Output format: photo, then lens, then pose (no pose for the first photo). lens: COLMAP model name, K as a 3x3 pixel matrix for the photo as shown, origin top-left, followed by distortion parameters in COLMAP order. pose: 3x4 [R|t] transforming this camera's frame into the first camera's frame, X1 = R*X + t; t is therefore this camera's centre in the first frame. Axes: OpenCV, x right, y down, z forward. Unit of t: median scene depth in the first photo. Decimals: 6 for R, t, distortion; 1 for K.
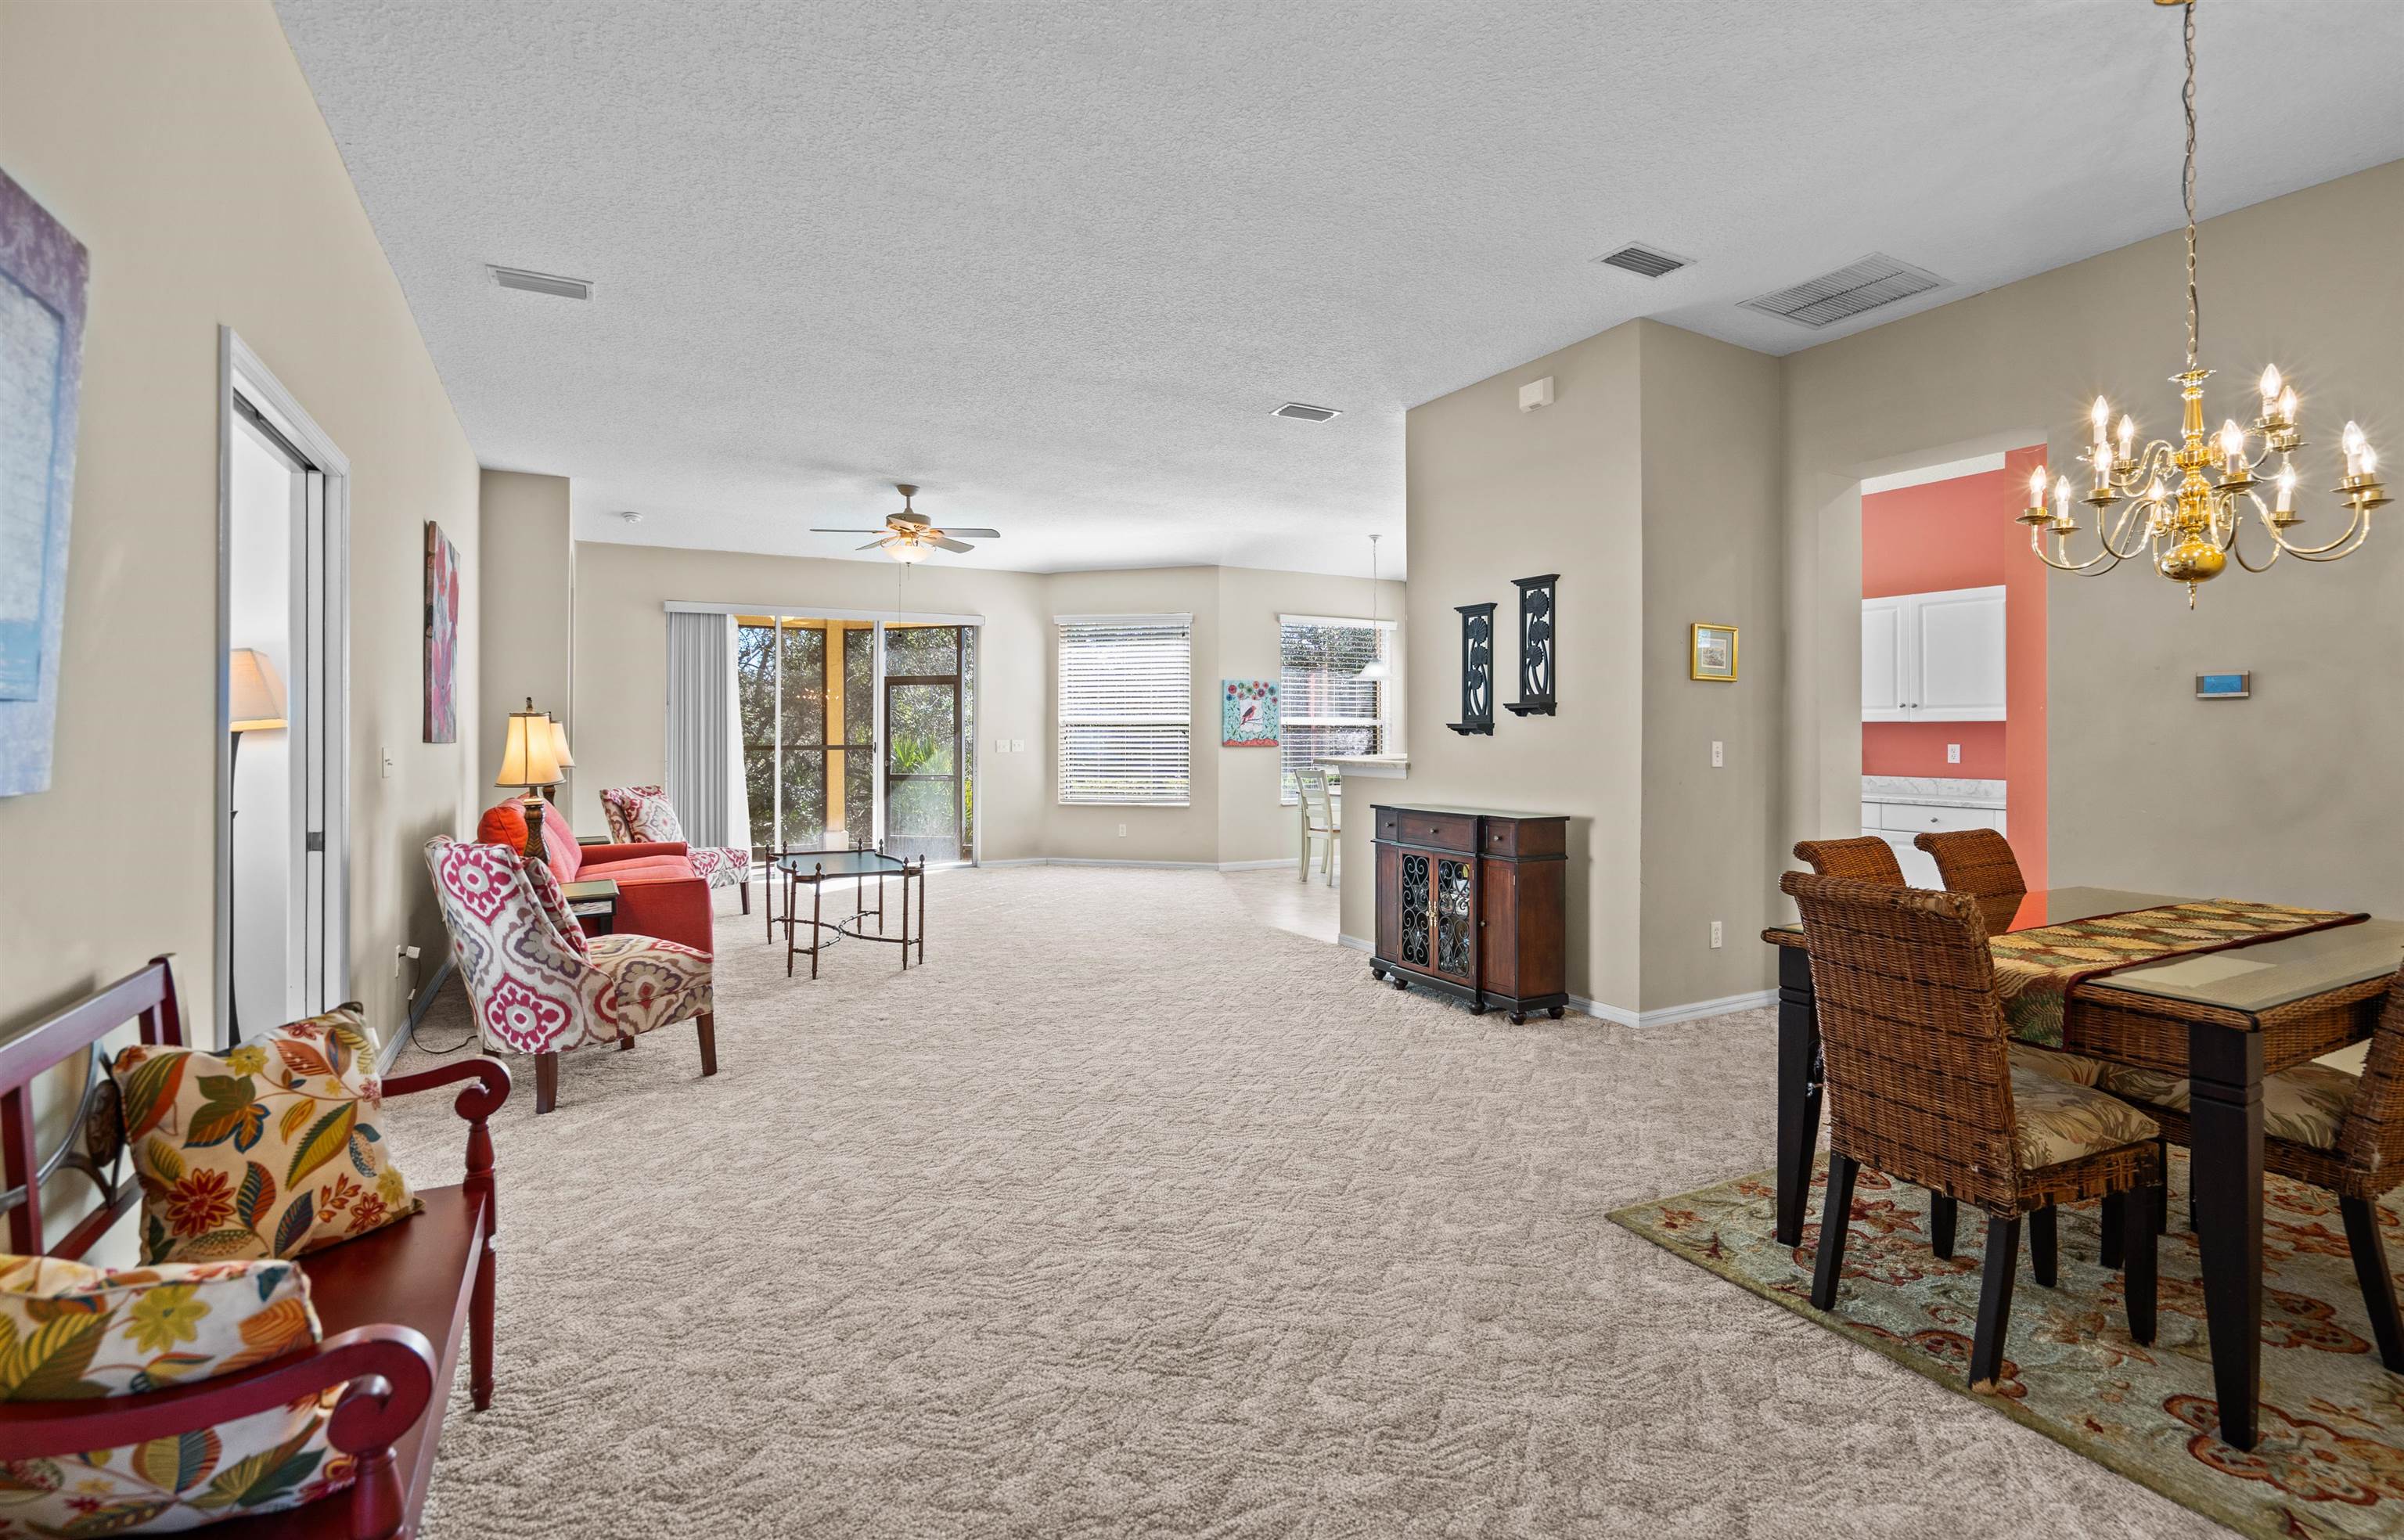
lens RADIAL K [[1099.7, 0, 1197.7], [0, 1099.7, 730.3], [0, 0, 1]] dist [-0.003683, 0.002196]
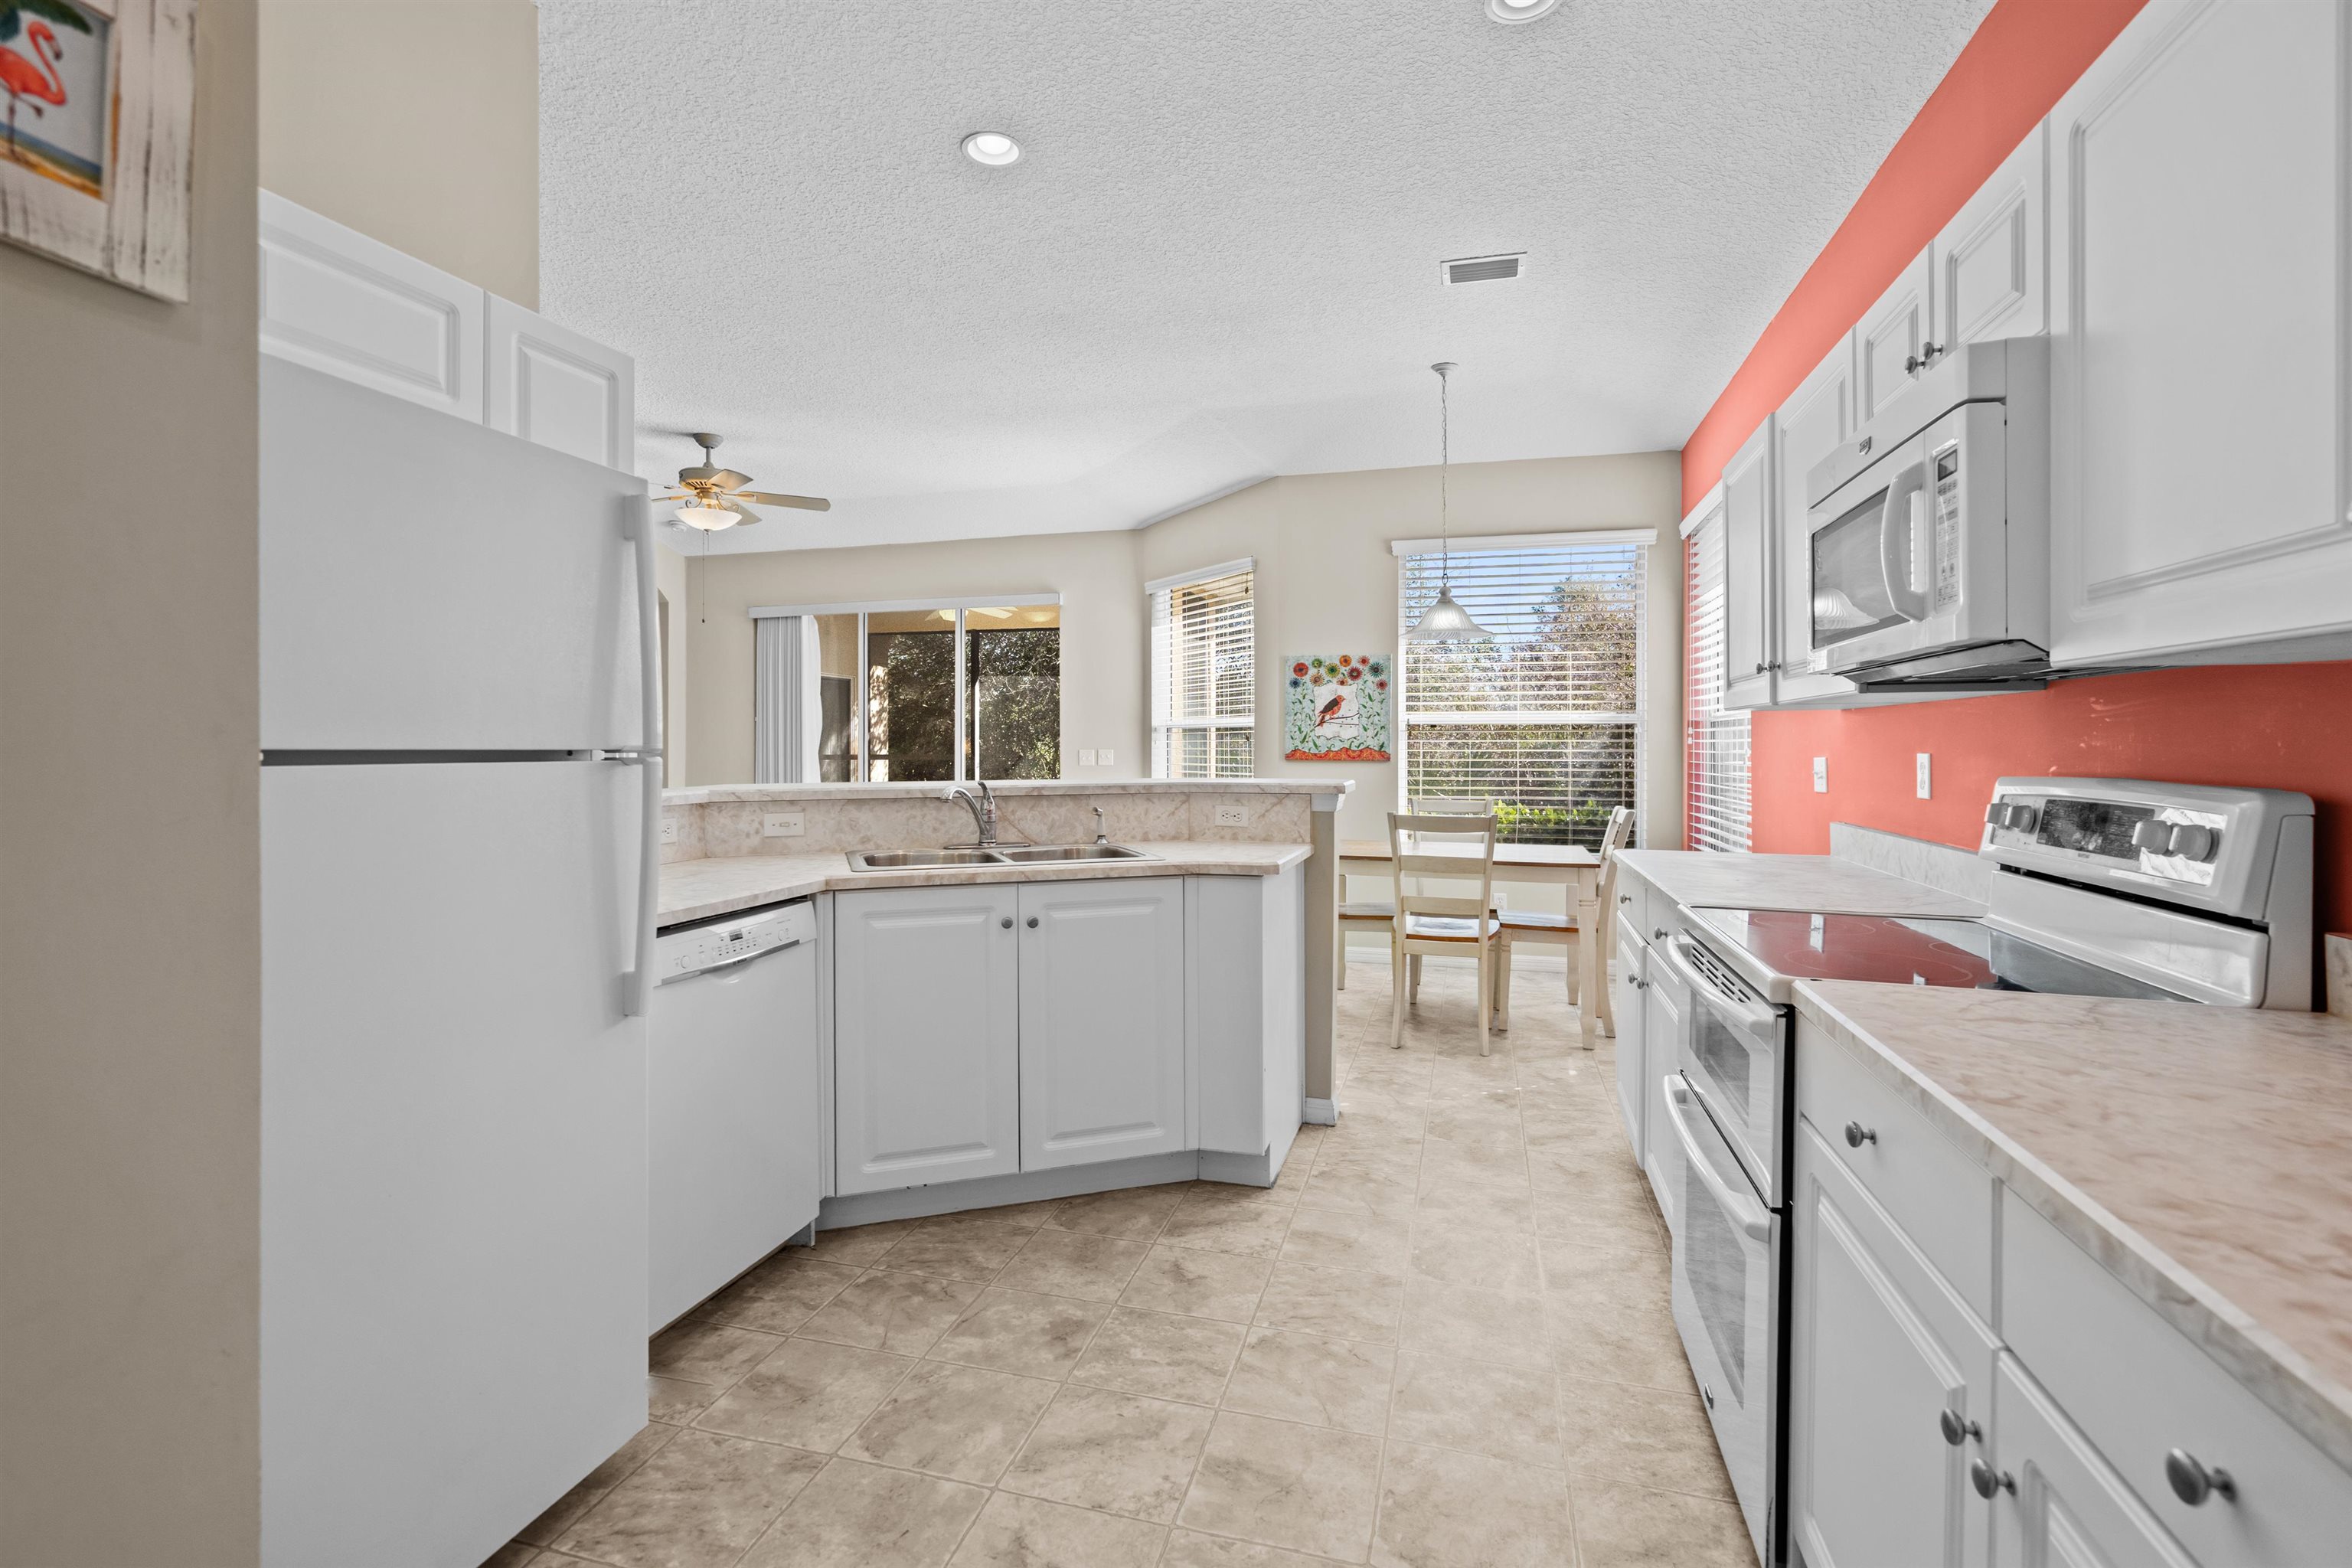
lens RADIAL K [[1065.5, 0, 1190.4], [0, 1065.5, 739.5], [0, 0, 1]] dist [-0.005470, 0.003919]
pose [[0.723432, -0.003375, -0.690388, 1.131703], [0.002643, 0.999994, -0.002119, 0.010252], [0.690391, -0.000292, 0.723437, 1.446098]]
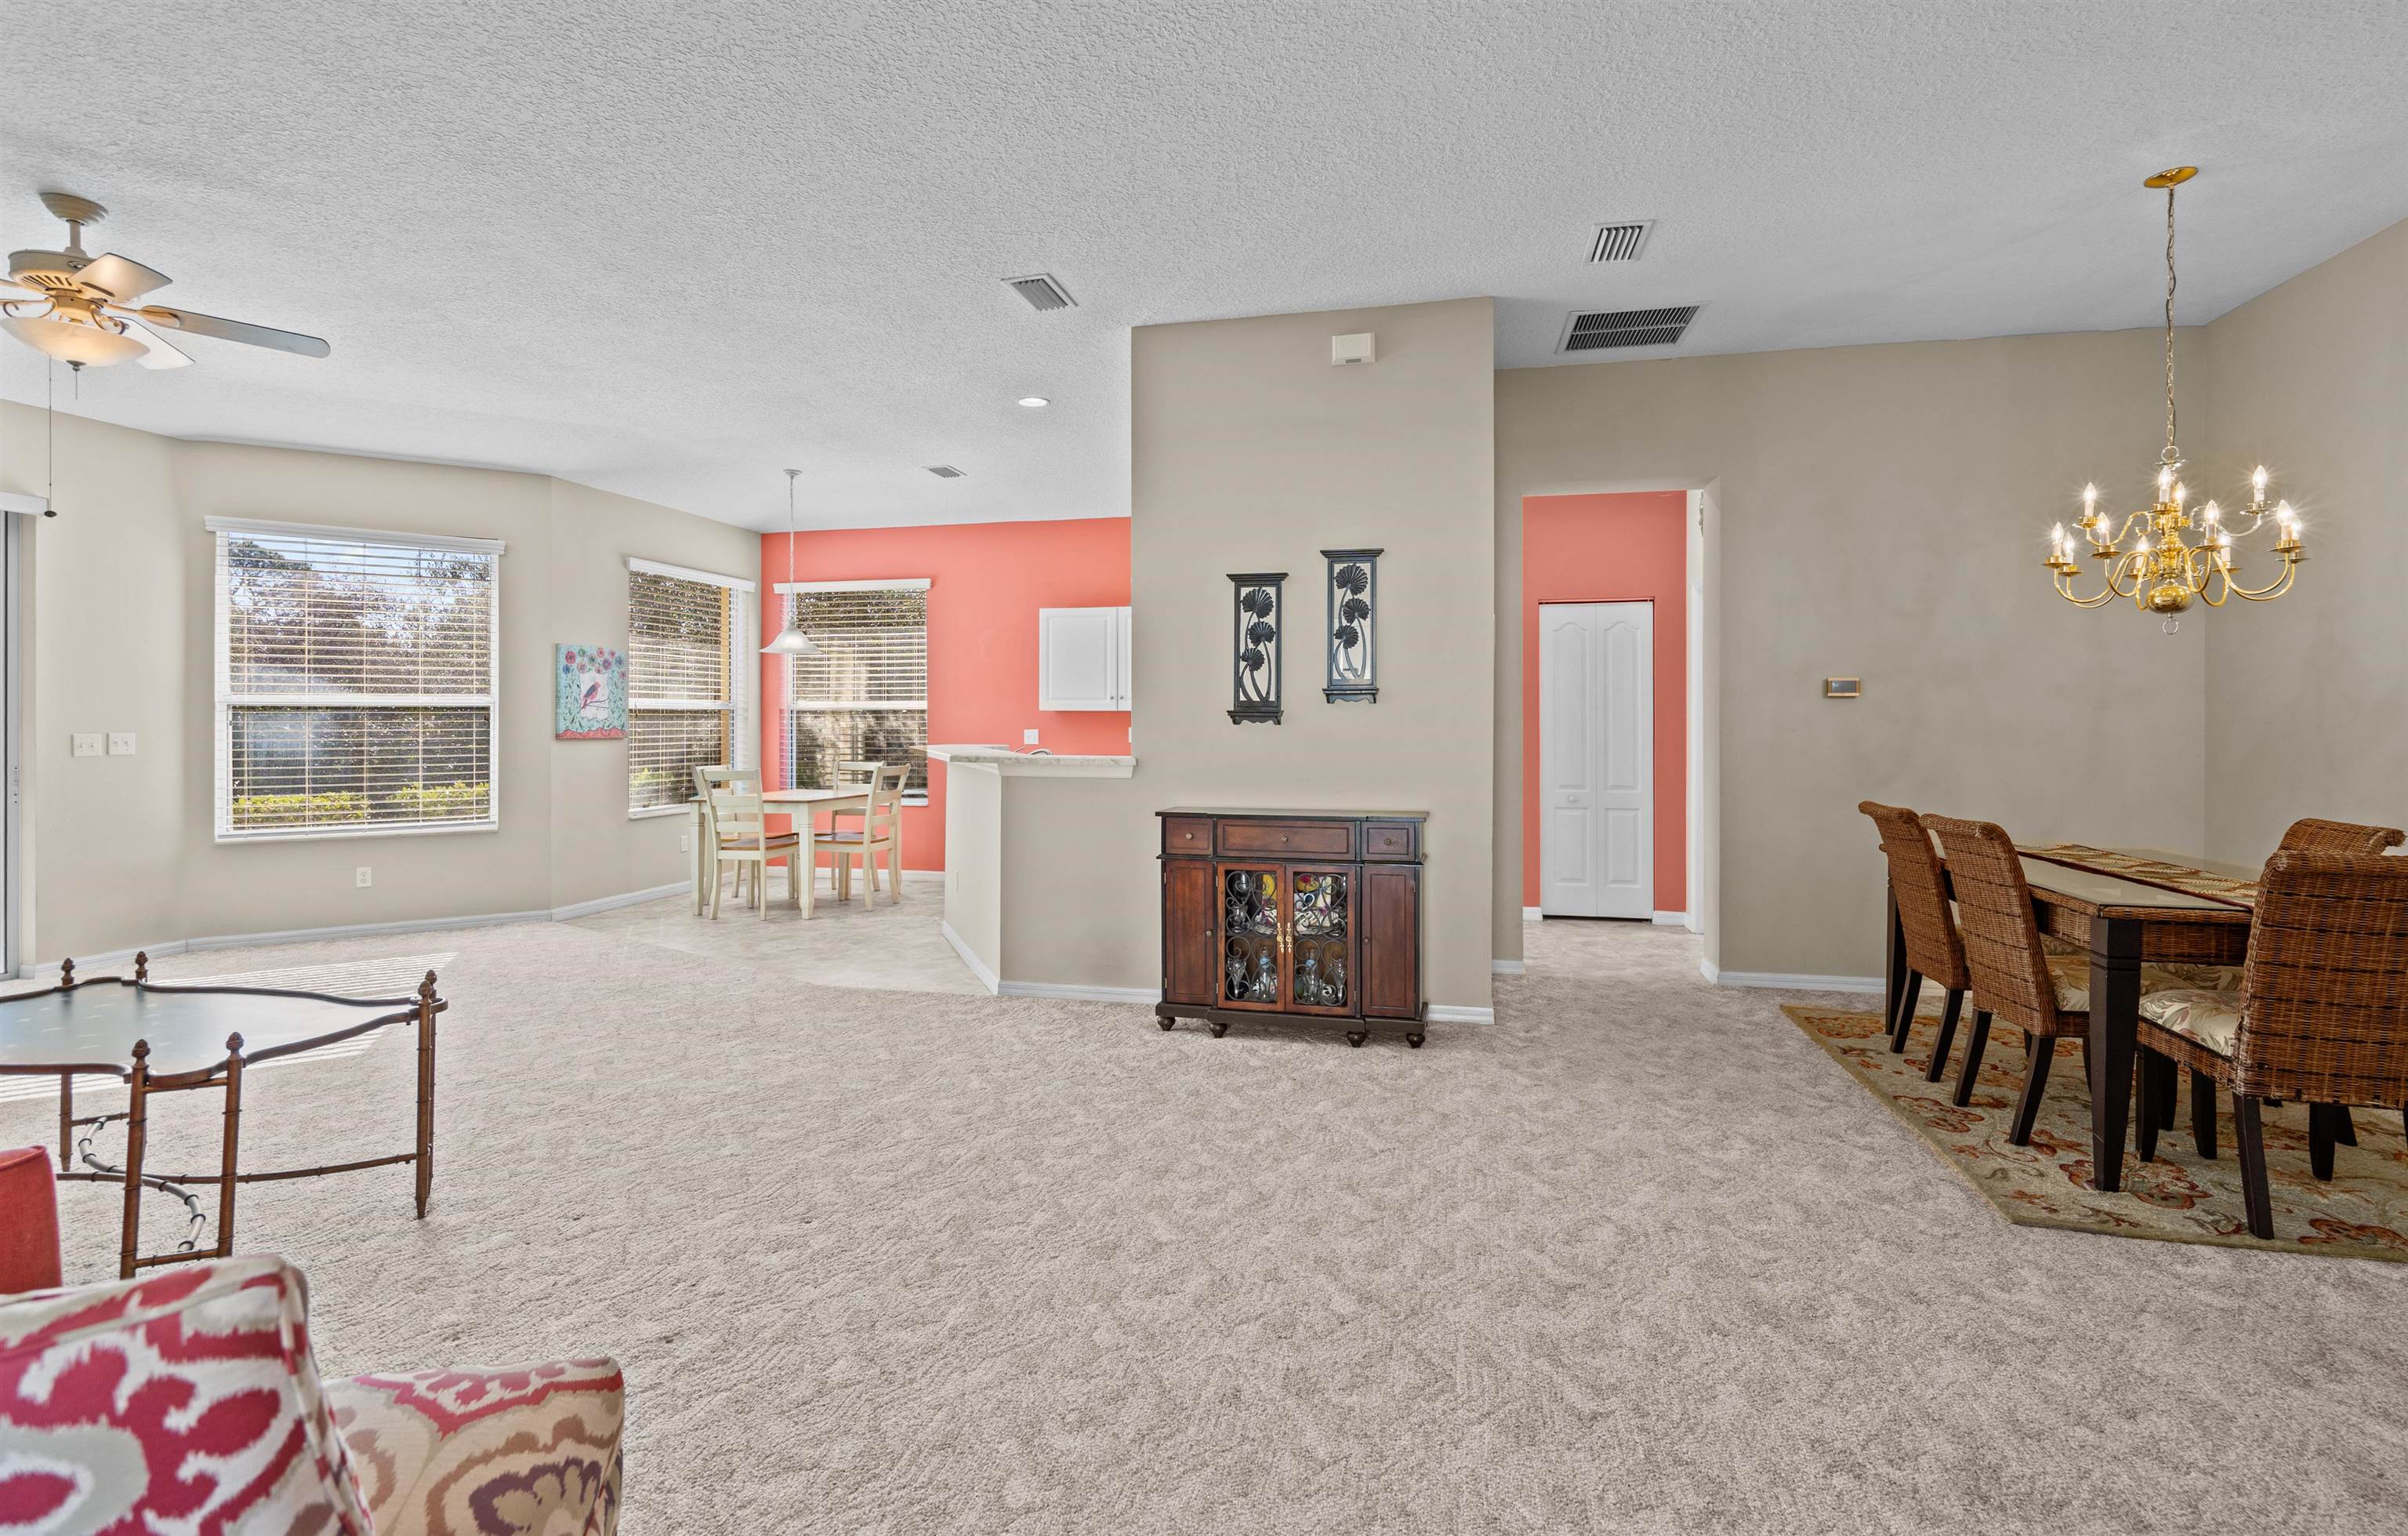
lens RADIAL K [[1101.7, 0, 1198.9], [0, 1101.7, 721.7], [0, 0, 1]] dist [-0.003683, 0.002196]
pose [[0.663305, -0.001265, 0.748348, -0.629081], [-0.002829, 0.999987, 0.004198, -0.001686], [-0.748344, -0.004902, 0.663293, 0.677282]]
